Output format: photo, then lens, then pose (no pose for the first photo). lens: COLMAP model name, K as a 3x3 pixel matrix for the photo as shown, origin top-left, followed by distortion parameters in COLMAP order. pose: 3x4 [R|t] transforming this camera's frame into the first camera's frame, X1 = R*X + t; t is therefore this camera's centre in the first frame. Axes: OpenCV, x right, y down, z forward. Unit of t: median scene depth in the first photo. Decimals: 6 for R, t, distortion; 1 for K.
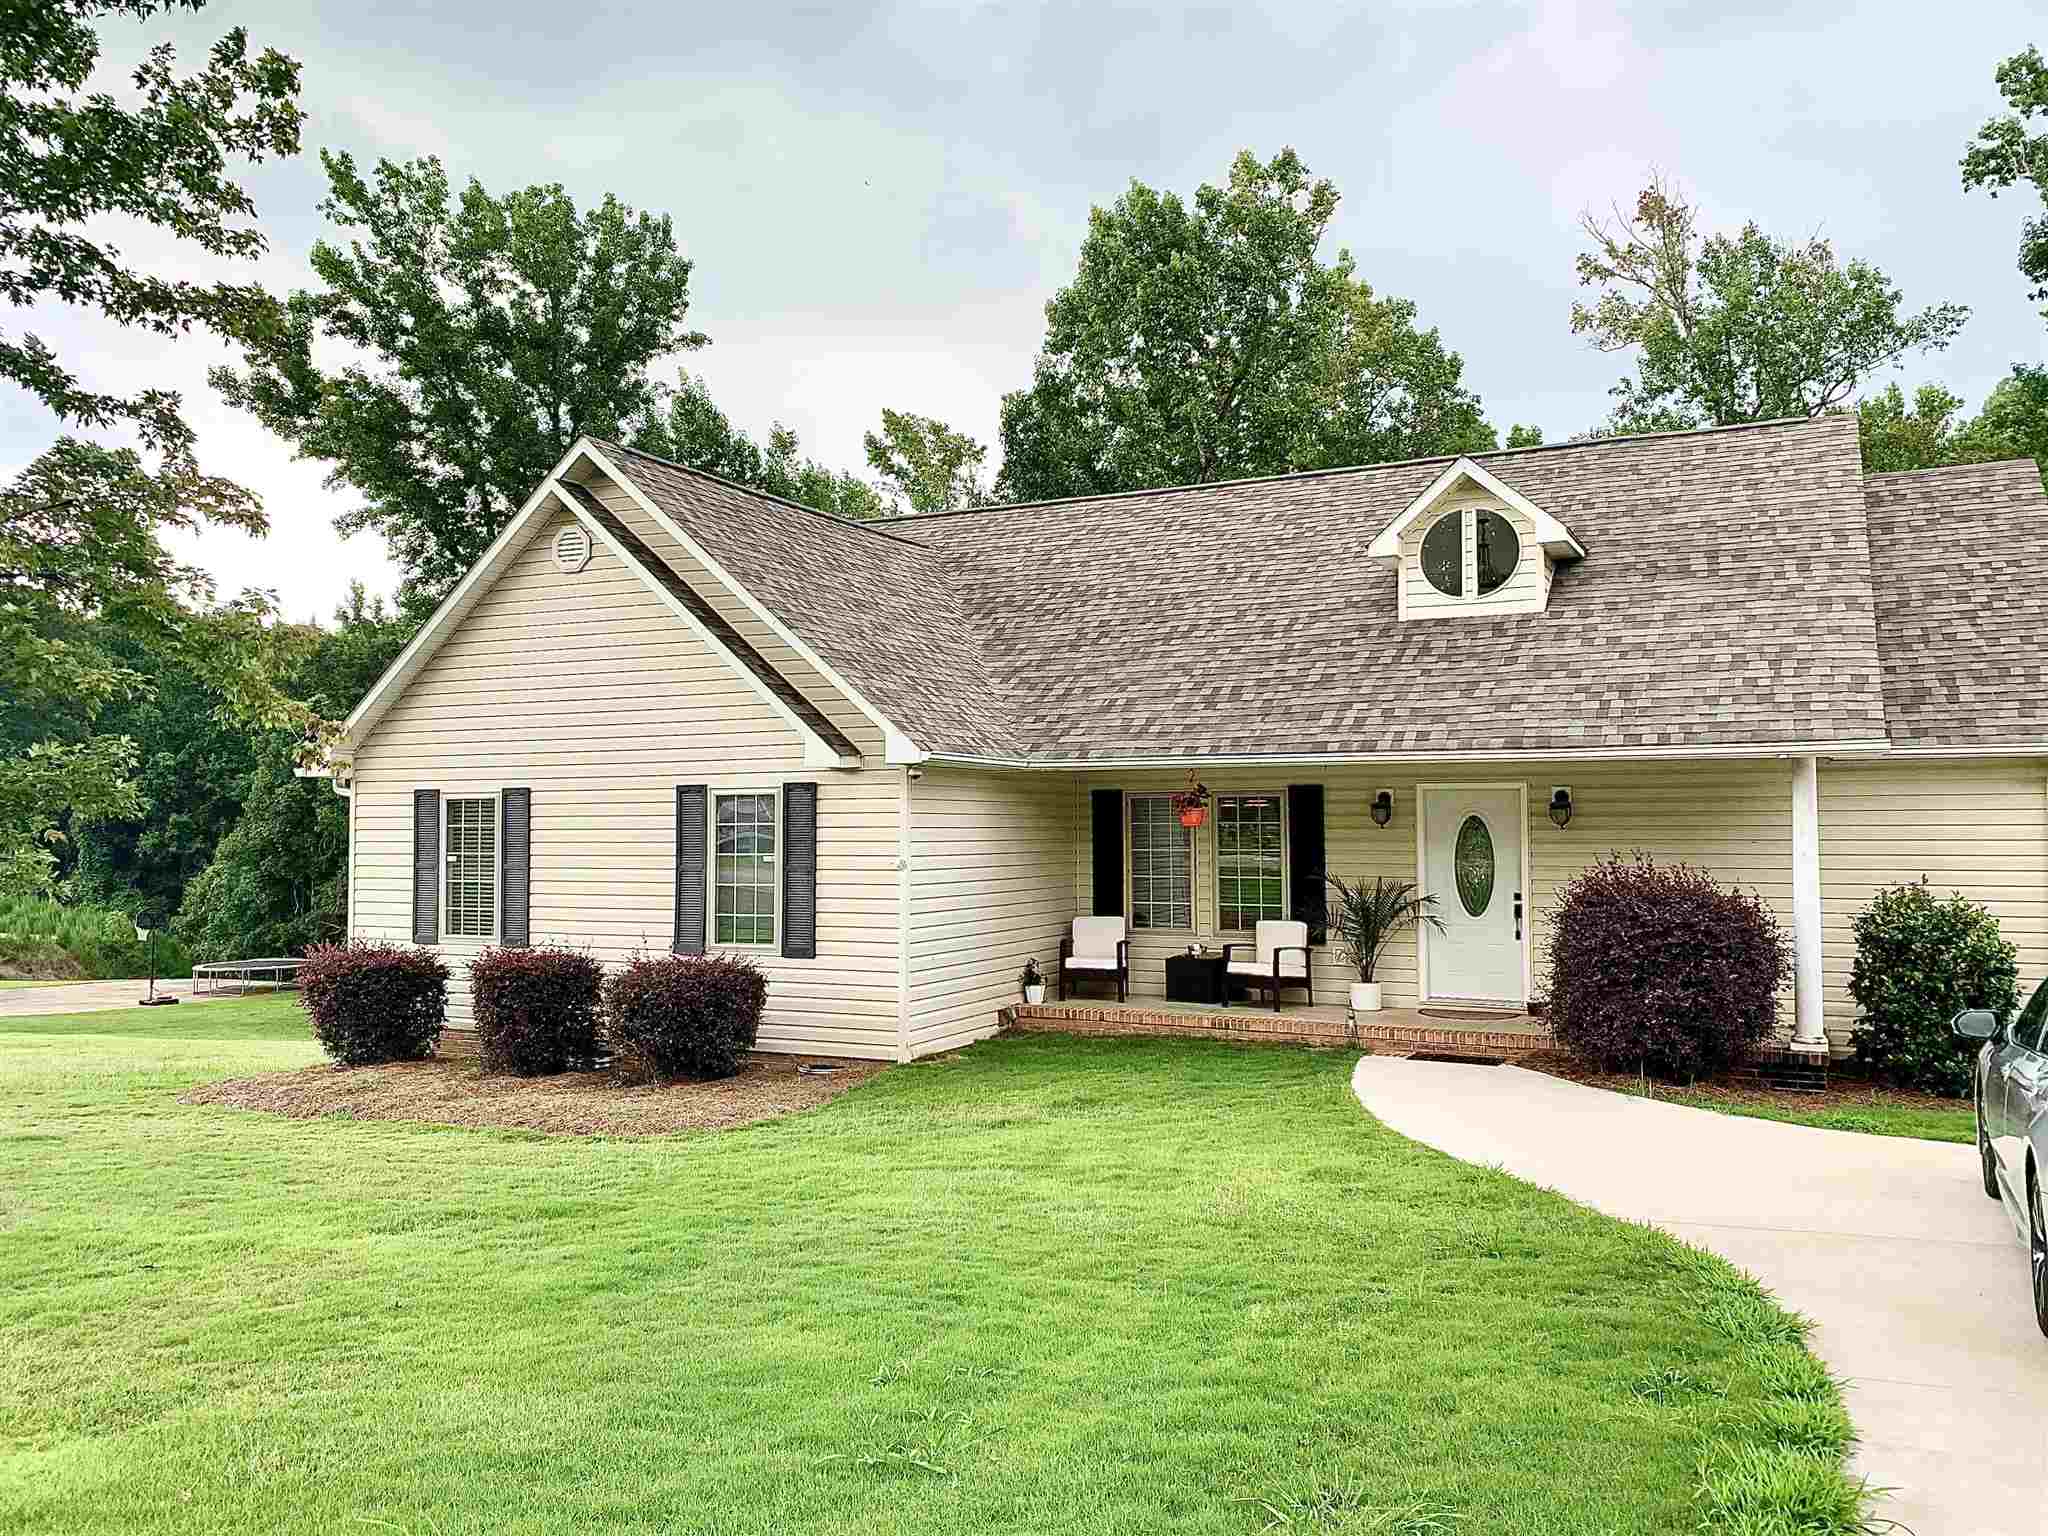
lens RADIAL K [[1544.9, 0, 1024.0], [0, 1544.9, 768.0], [0, 0, 1]] dist [0.028454, -0.005578]
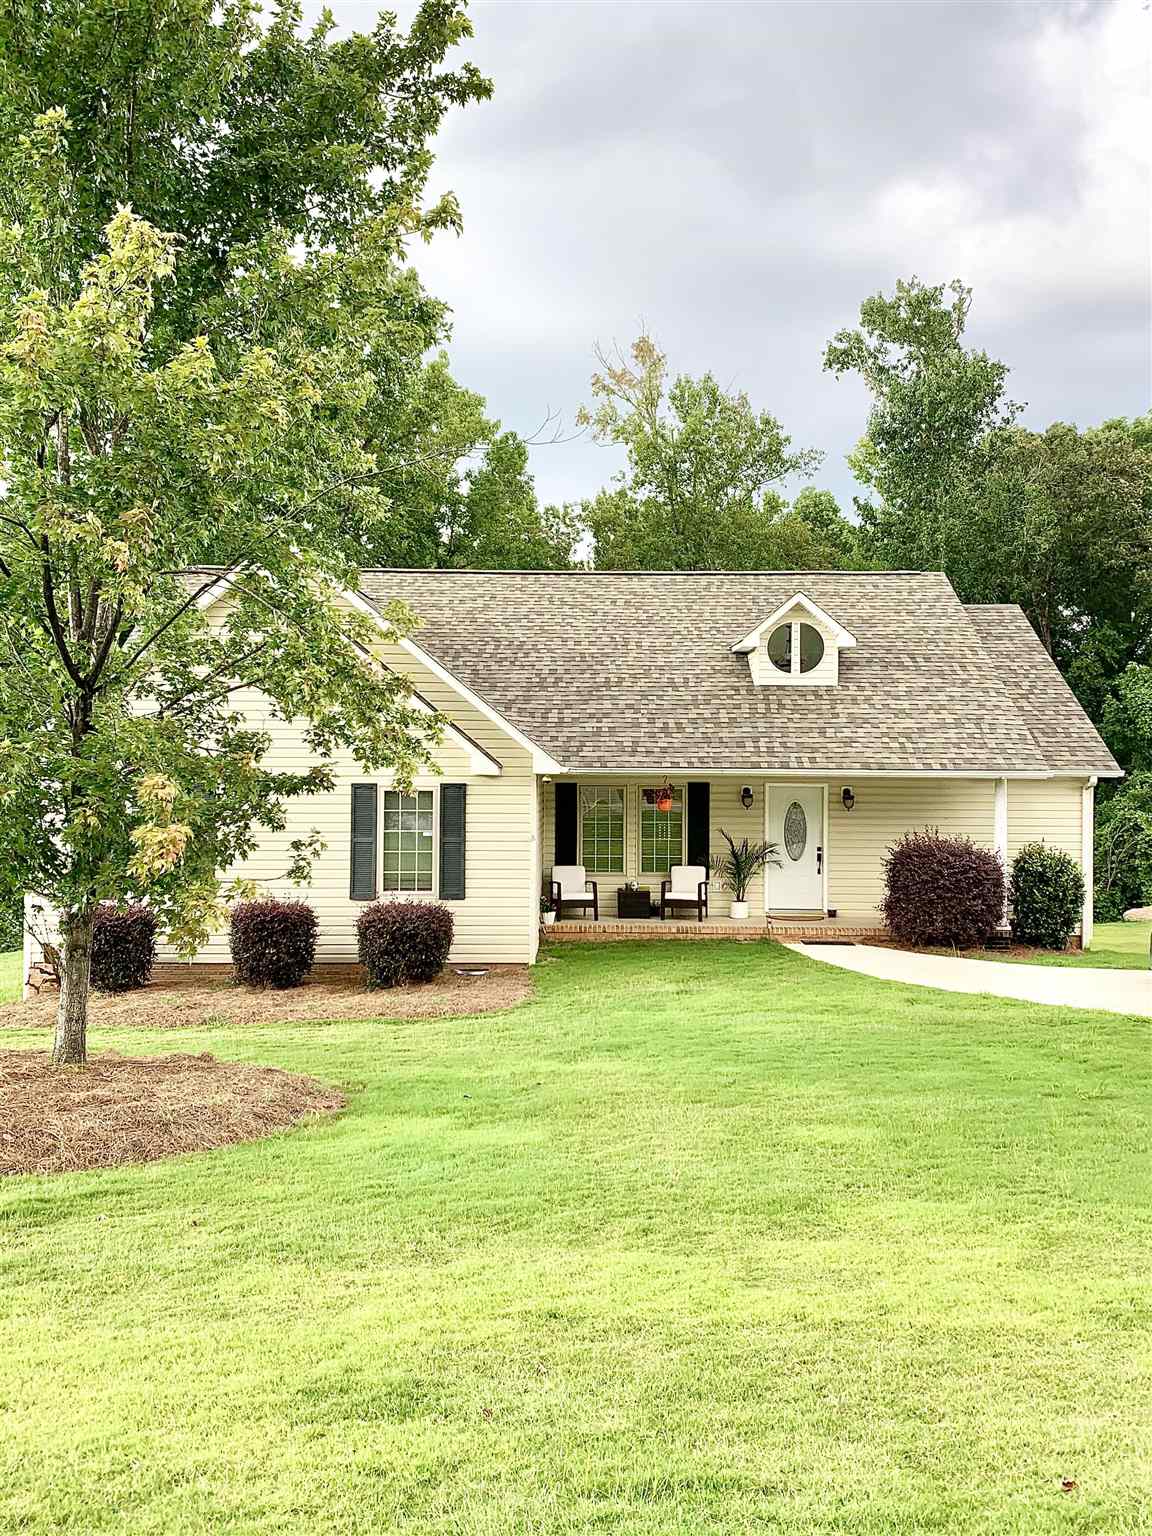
lens RADIAL K [[1310.1, 0, 576.0], [0, 1310.1, 768.0], [0, 0, 1]] dist [0.140154, 0.002305]
pose [[0.887614, 0.008714, 0.460505, -0.589600], [-0.026246, 0.999153, 0.031684, -0.046267], [-0.459839, -0.040210, 0.887091, -0.174083]]
